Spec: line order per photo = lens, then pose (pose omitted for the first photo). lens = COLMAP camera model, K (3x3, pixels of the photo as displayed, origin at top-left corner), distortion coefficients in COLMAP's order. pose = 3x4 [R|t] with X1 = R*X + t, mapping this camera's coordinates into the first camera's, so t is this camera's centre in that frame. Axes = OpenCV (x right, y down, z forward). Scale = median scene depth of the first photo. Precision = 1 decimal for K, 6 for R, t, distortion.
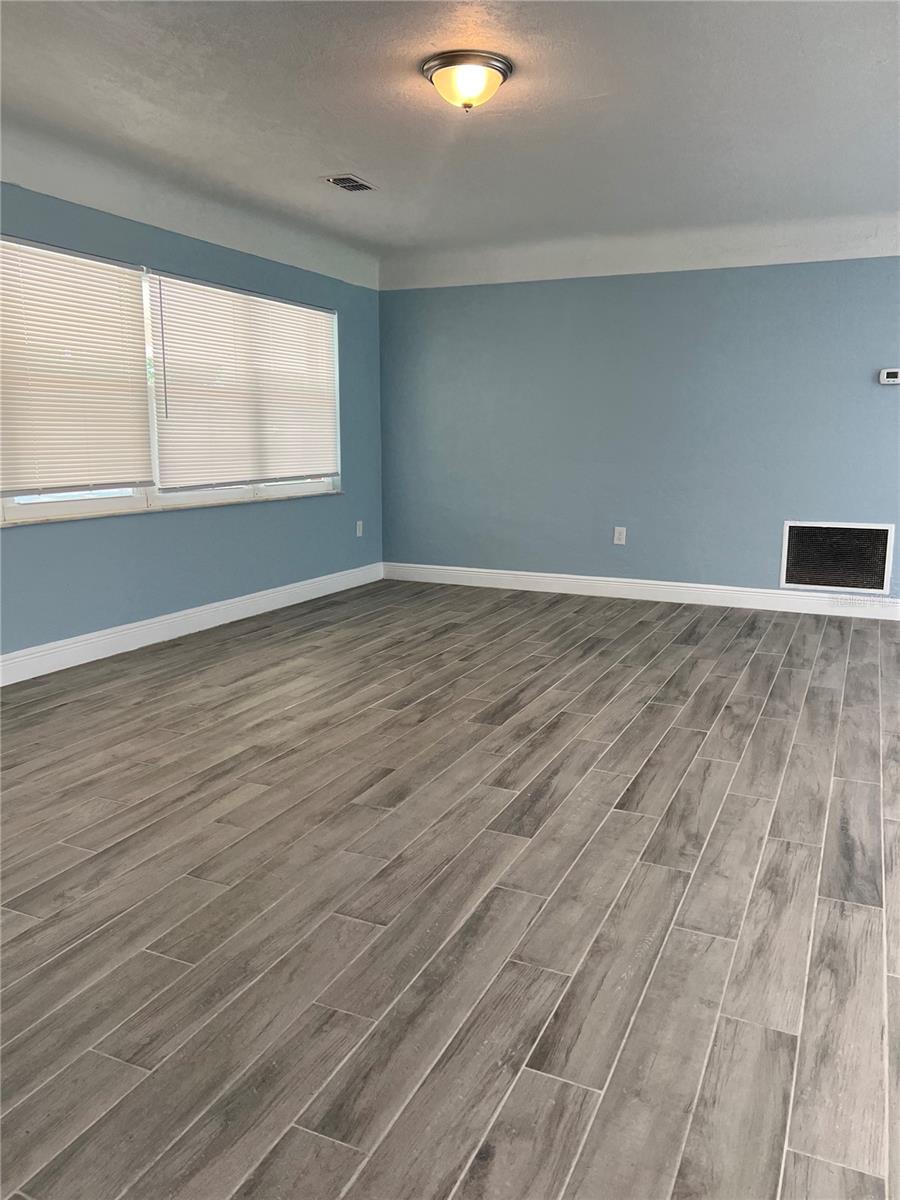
lens RADIAL K [[902.5, 0, 455.1], [0, 902.5, 601.7], [0, 0, 1]] dist [0.061541, -0.064791]
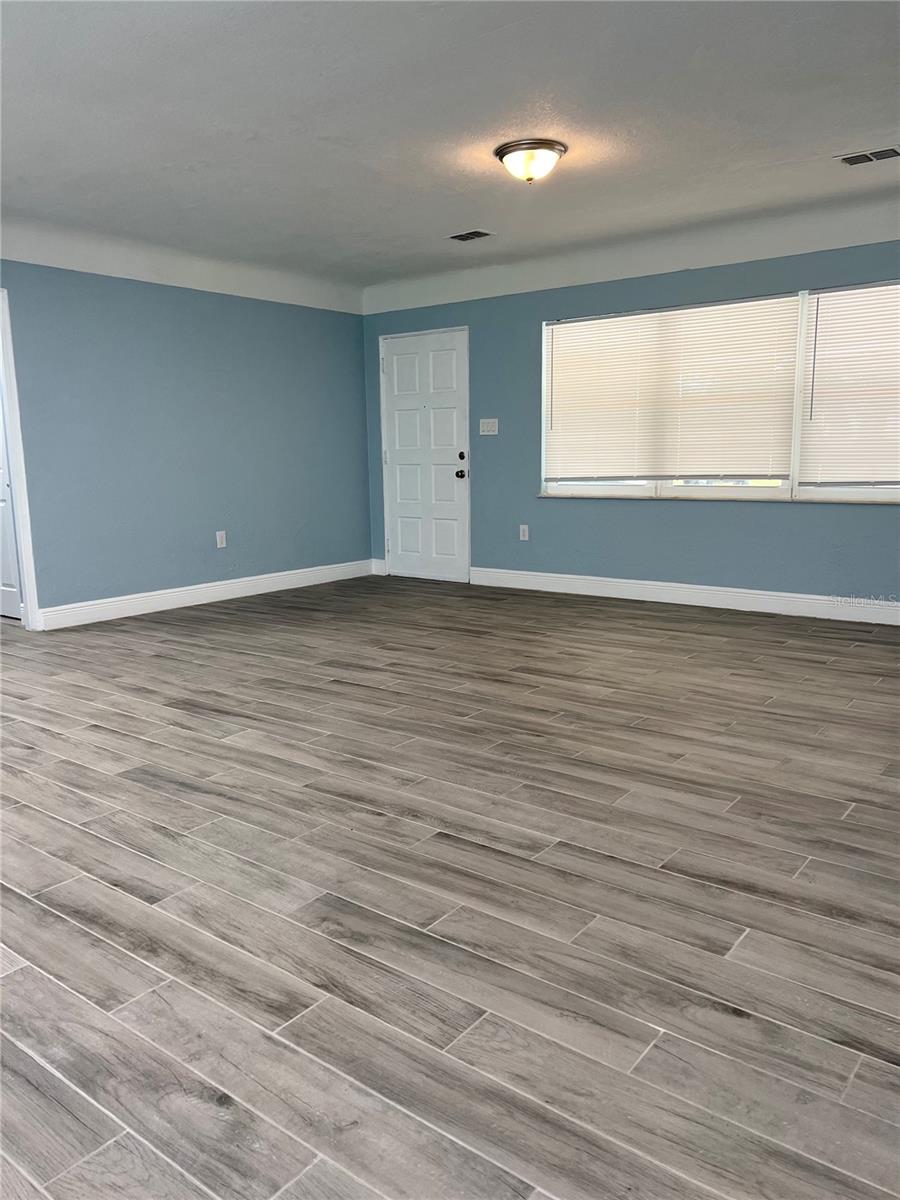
lens RADIAL K [[902.5, 0, 443.4], [0, 902.5, 605.1], [0, 0, 1]] dist [0.061541, -0.064791]
pose [[-0.237004, 0.161254, -0.958032, 1.301466], [-0.165241, 0.965069, 0.203317, -0.194098], [0.957353, 0.206493, -0.202080, 1.204645]]
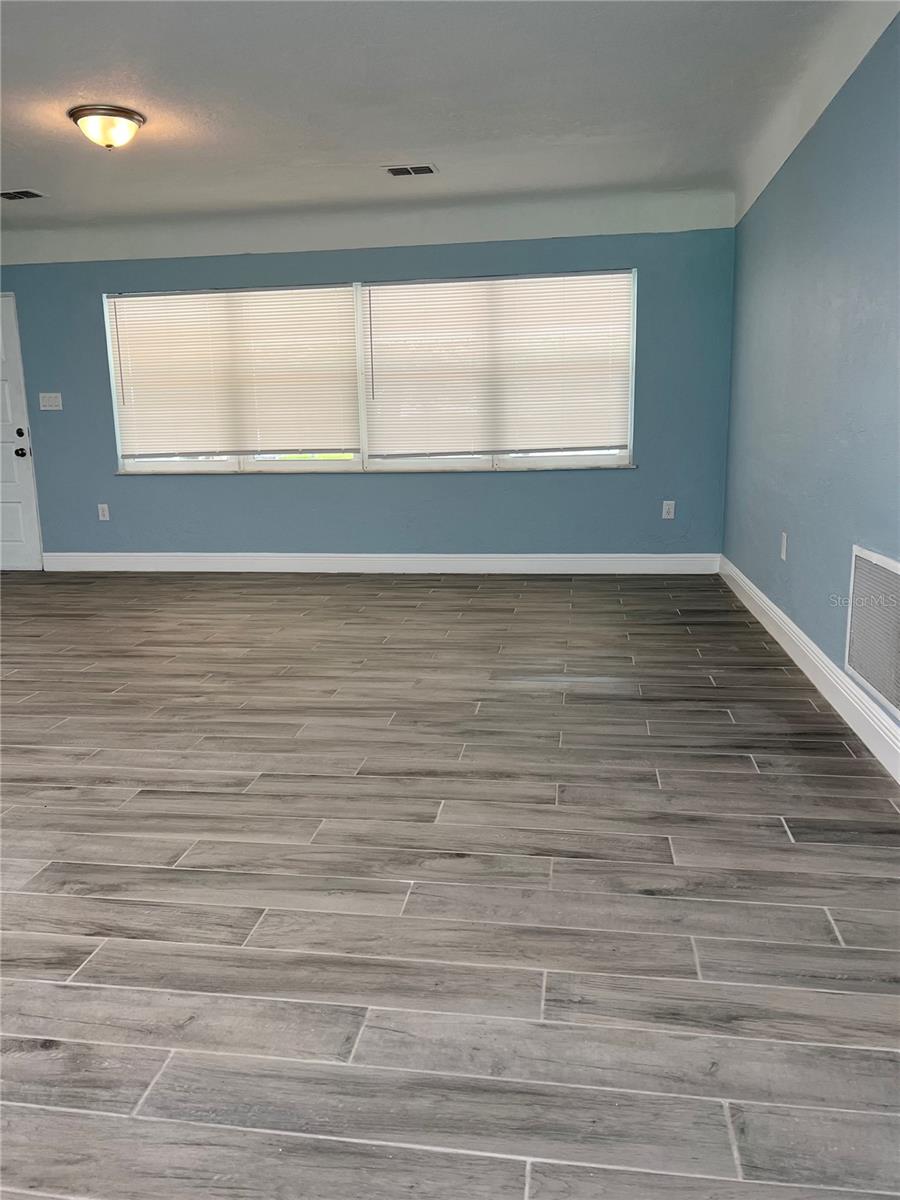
lens RADIAL K [[902.5, 0, 450.3], [0, 902.5, 600.5], [0, 0, 1]] dist [0.061541, -0.064791]
pose [[0.271959, 0.168422, -0.947456, 1.379996], [-0.153150, 0.979592, 0.130175, -0.153690], [0.950044, 0.109701, 0.292202, 1.093401]]
